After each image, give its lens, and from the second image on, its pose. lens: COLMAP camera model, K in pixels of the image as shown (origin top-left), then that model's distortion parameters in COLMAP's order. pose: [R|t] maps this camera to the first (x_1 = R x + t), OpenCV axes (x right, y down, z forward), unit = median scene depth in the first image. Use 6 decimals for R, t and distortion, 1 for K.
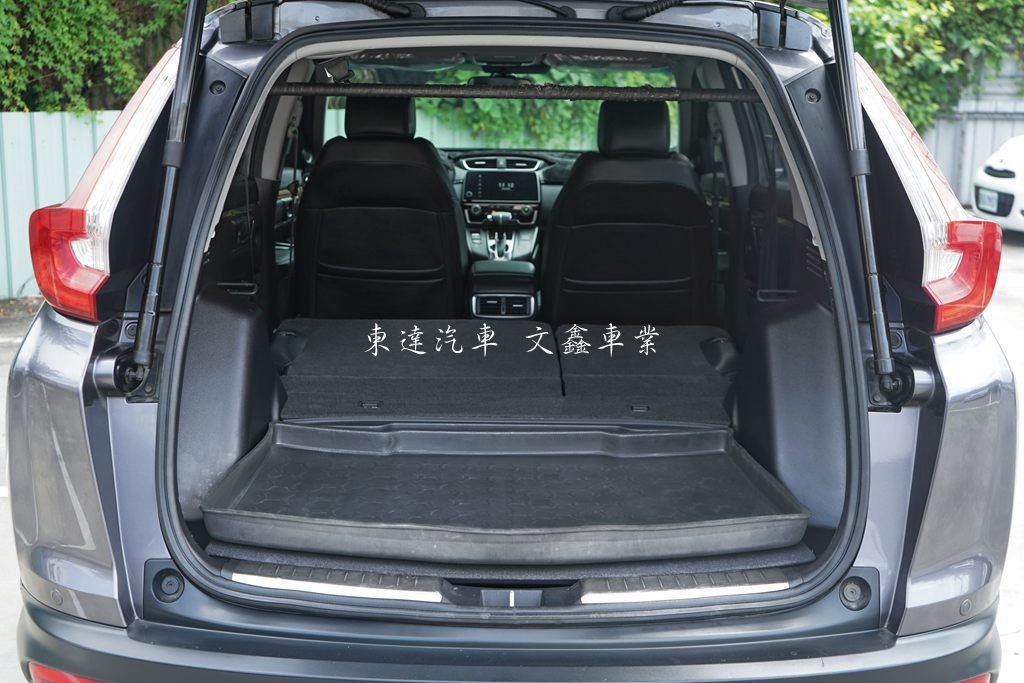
lens RADIAL K [[1221.0, 0, 512.0], [0, 1221.0, 341.5], [0, 0, 1]] dist [-0.015251, -0.038161]
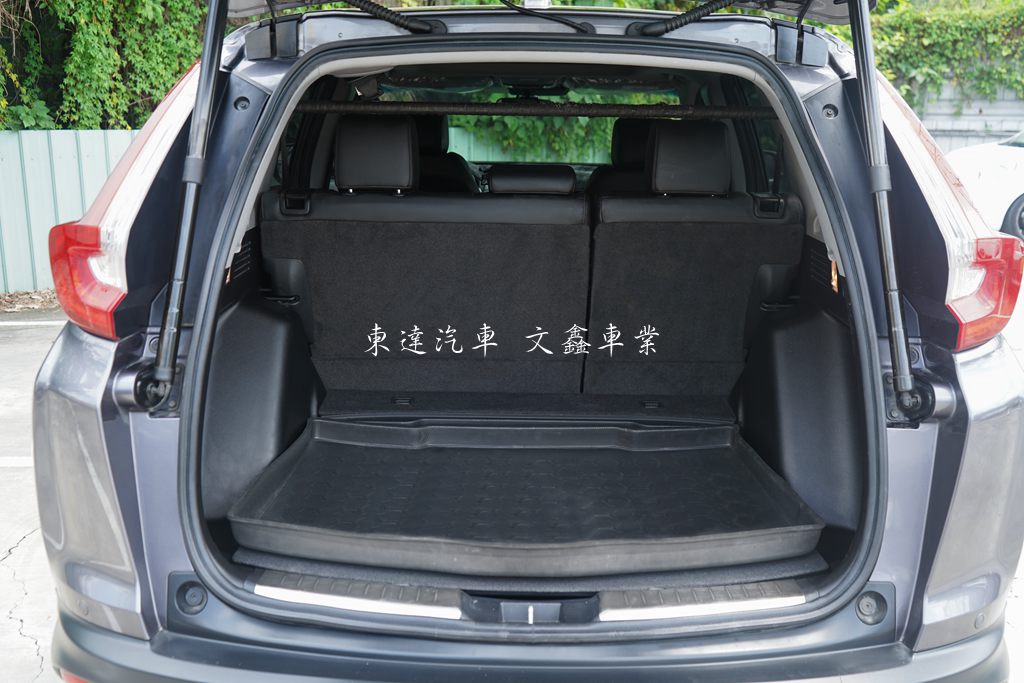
lens RADIAL K [[959.2, 0, 525.3], [0, 959.2, 342.3], [0, 0, 1]] dist [-0.002436, 0.010213]
pose [[0.999925, 0.001551, -0.012165, 0.004527], [-0.001177, 0.999530, 0.030637, -0.035400], [0.012207, -0.030620, 0.999457, 0.203218]]
